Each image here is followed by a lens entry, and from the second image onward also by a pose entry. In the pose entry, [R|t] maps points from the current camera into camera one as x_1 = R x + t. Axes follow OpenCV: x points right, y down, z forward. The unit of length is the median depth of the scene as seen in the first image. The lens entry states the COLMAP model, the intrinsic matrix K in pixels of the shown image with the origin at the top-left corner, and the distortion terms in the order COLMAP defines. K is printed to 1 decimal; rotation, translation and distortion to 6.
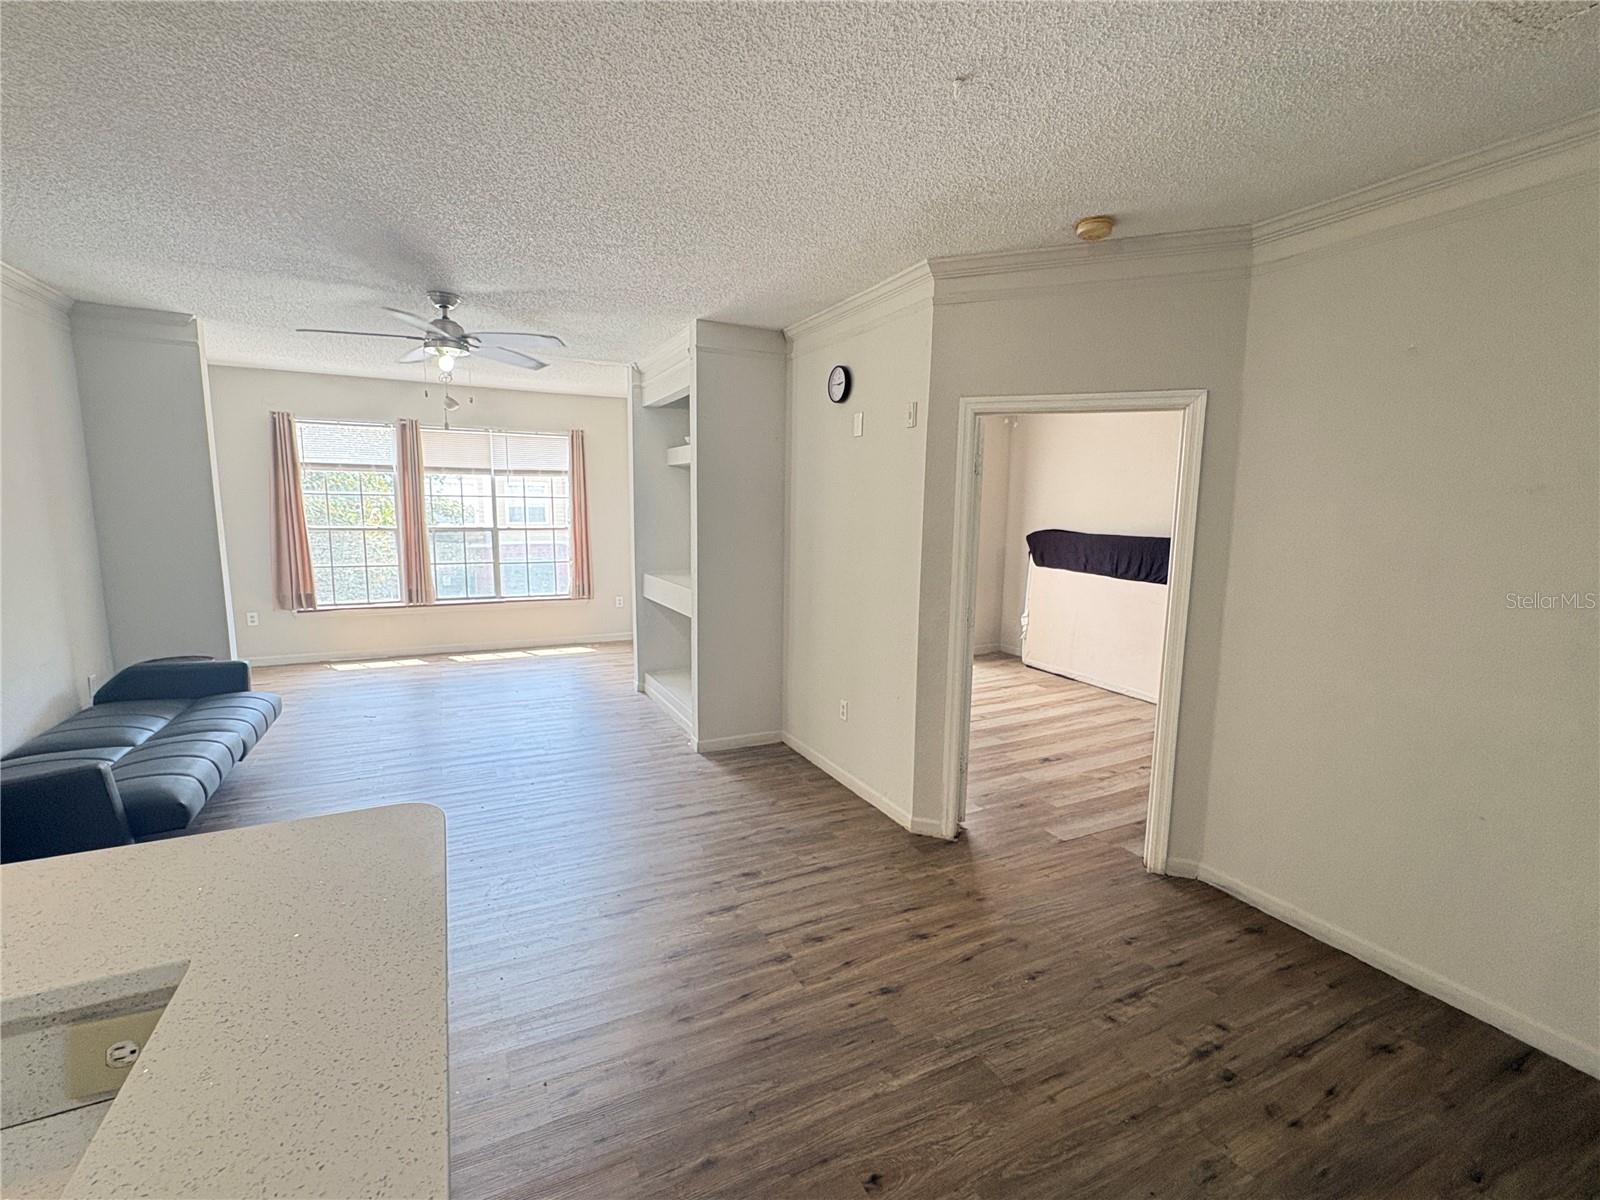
lens RADIAL K [[709.6, 0, 801.1], [0, 709.6, 603.3], [0, 0, 1]] dist [0.001684, 0.000026]
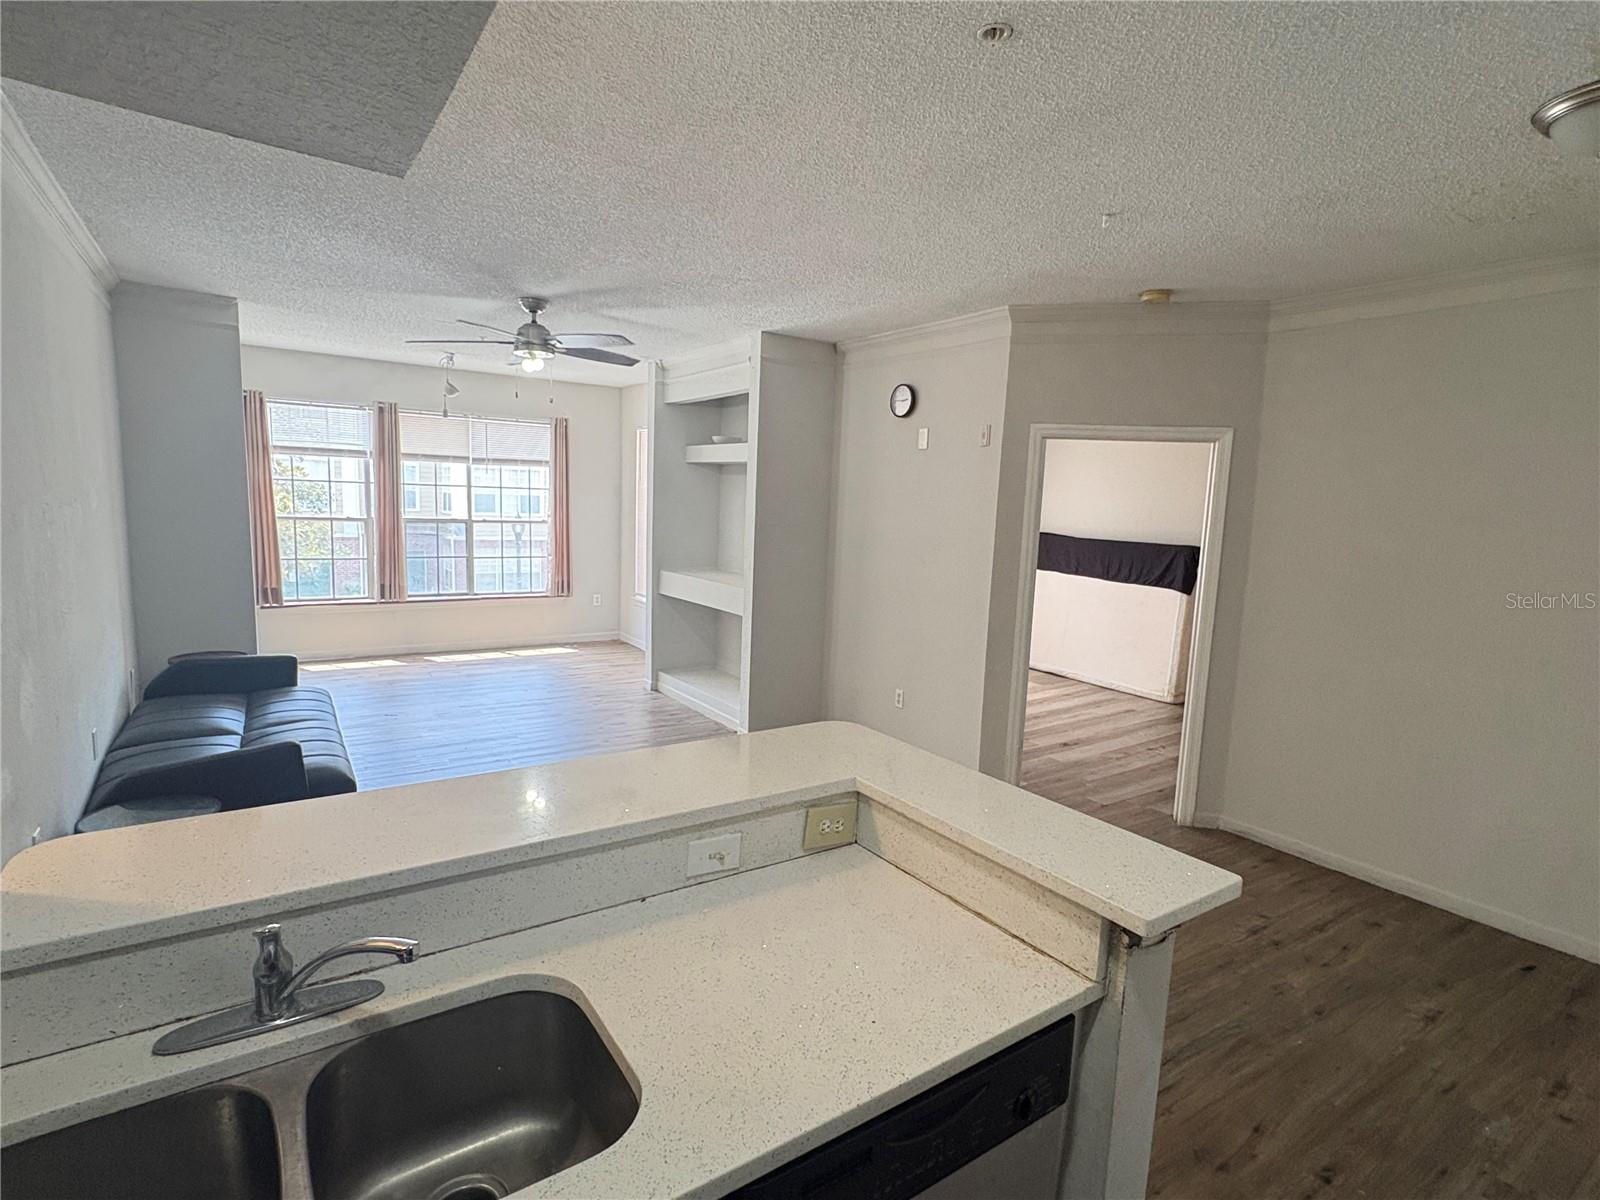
lens RADIAL K [[810.9, 0, 801.2], [0, 810.9, 603.3], [0, 0, 1]] dist [0.000749, 0.001759]
pose [[0.991169, 0.007060, 0.132414, -0.243872], [-0.006364, 0.999964, -0.005680, 0.012191], [-0.132450, 0.004787, 0.991178, -0.203907]]
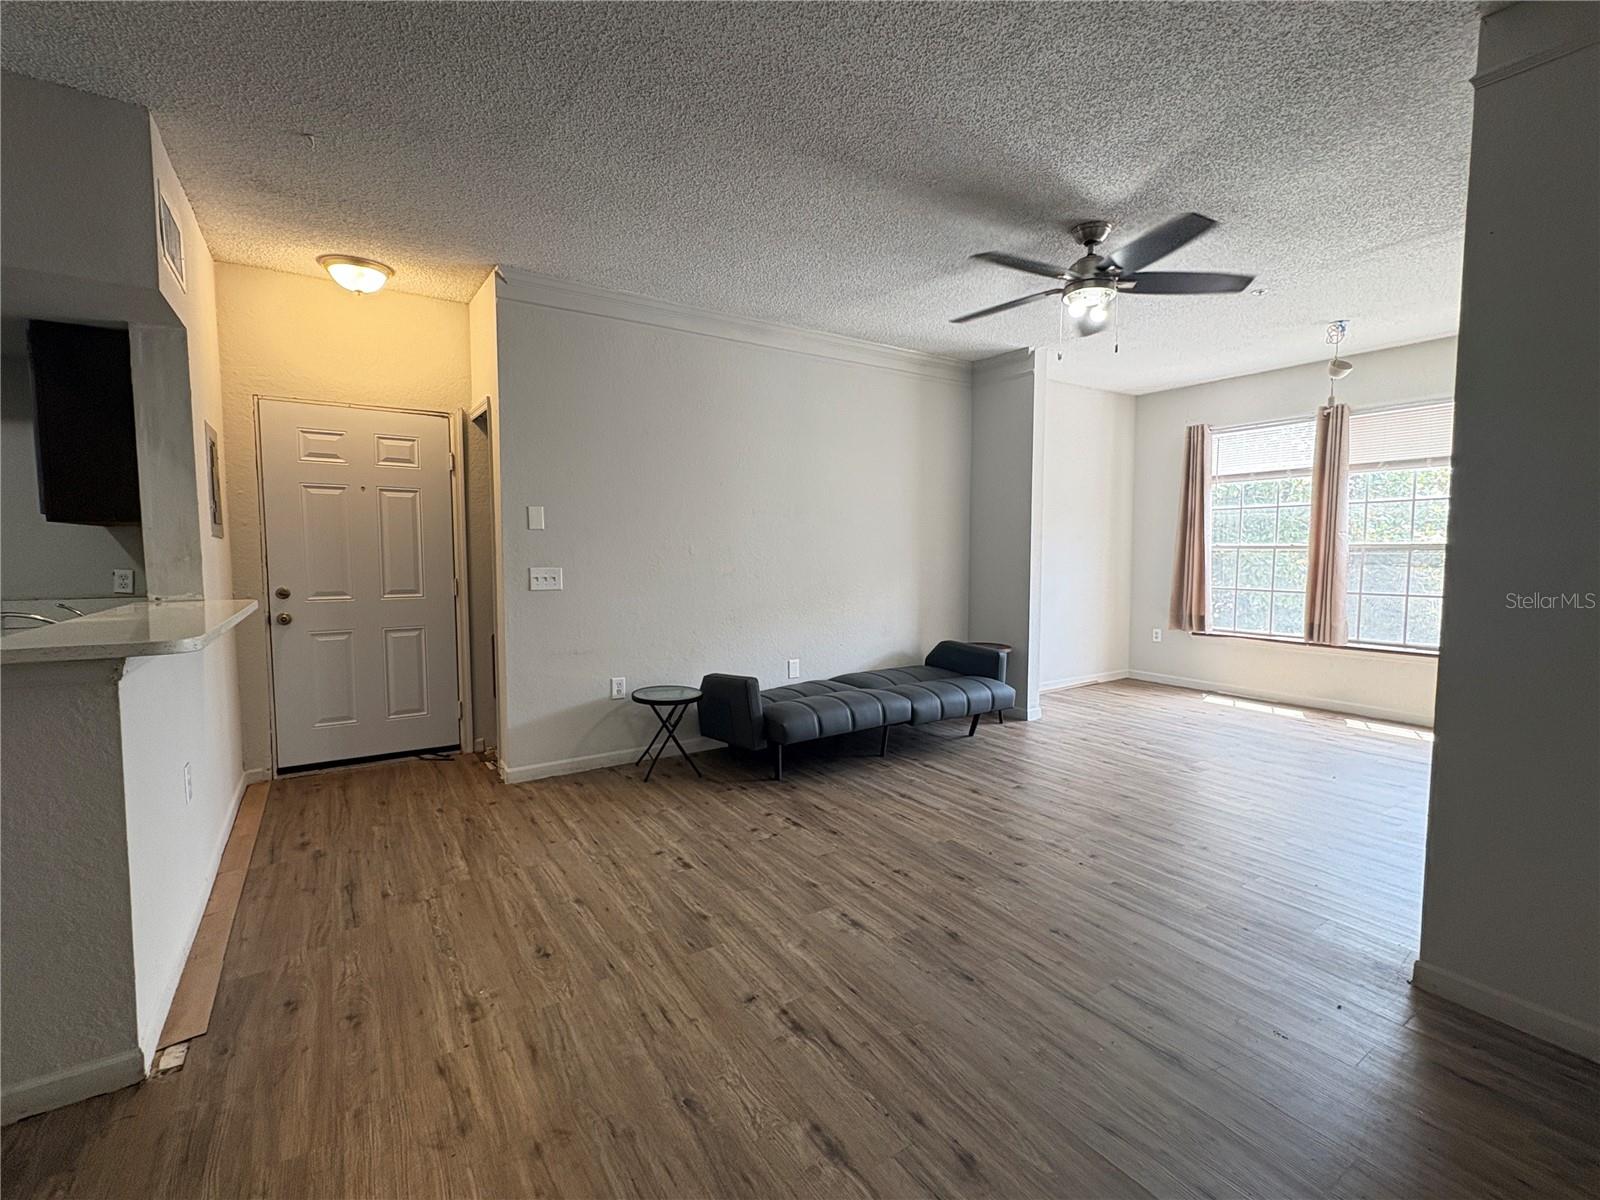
lens RADIAL K [[709.6, 0, 799.8], [0, 709.6, 602.3], [0, 0, 1]] dist [0.001684, 0.000026]
pose [[0.117031, 0.058169, -0.991423, 0.263920], [-0.134825, 0.989972, 0.042168, 0.002138], [0.983934, 0.128734, 0.123700, 0.564934]]
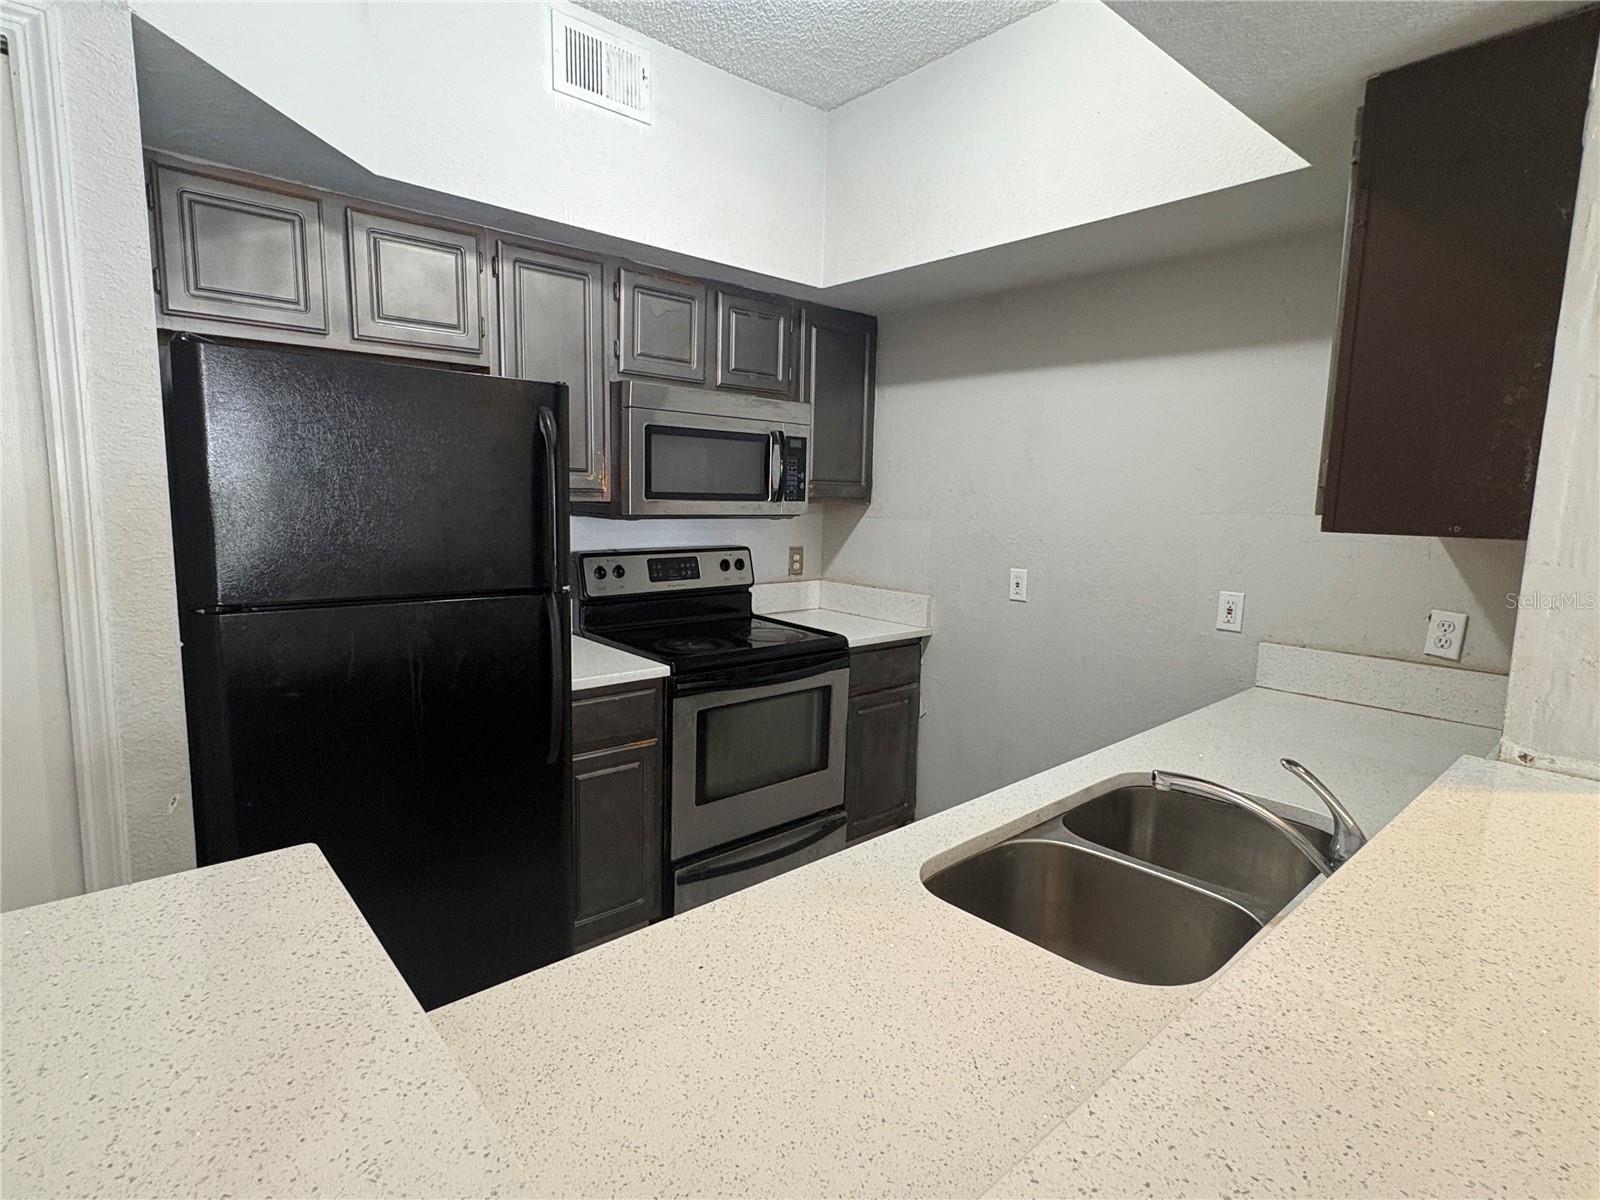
lens RADIAL K [[810.9, 0, 800.8], [0, 810.9, 600.4], [0, 0, 1]] dist [0.000749, 0.001759]
pose [[-0.965791, -0.002975, -0.259305, -0.152823], [-0.072590, 0.963062, 0.259313, 0.003794], [0.248955, 0.269265, -0.930332, 0.239860]]
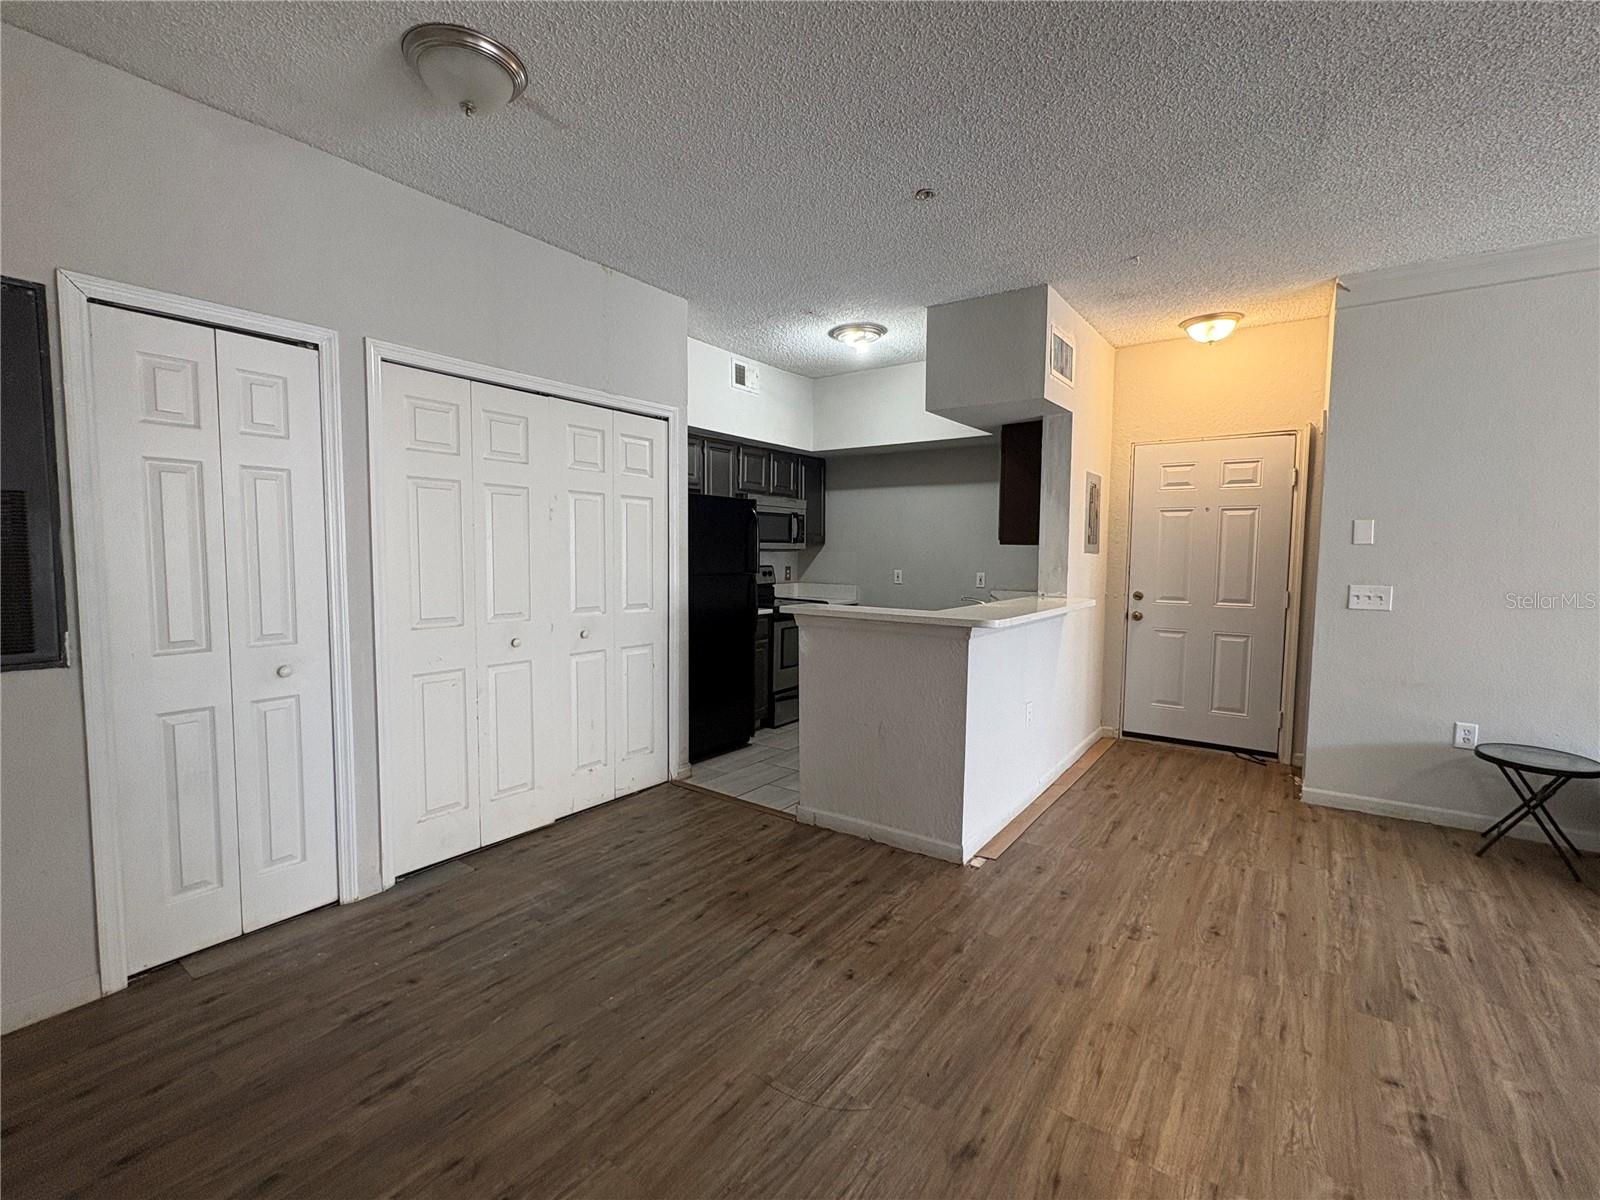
lens RADIAL K [[709.6, 0, 803.1], [0, 709.6, 601.8], [0, 0, 1]] dist [0.001684, 0.000026]
pose [[-0.882672, 0.014556, -0.469764, 0.310286], [-0.083168, 0.978909, 0.186601, -0.041749], [0.462573, 0.203777, -0.862845, 0.769336]]
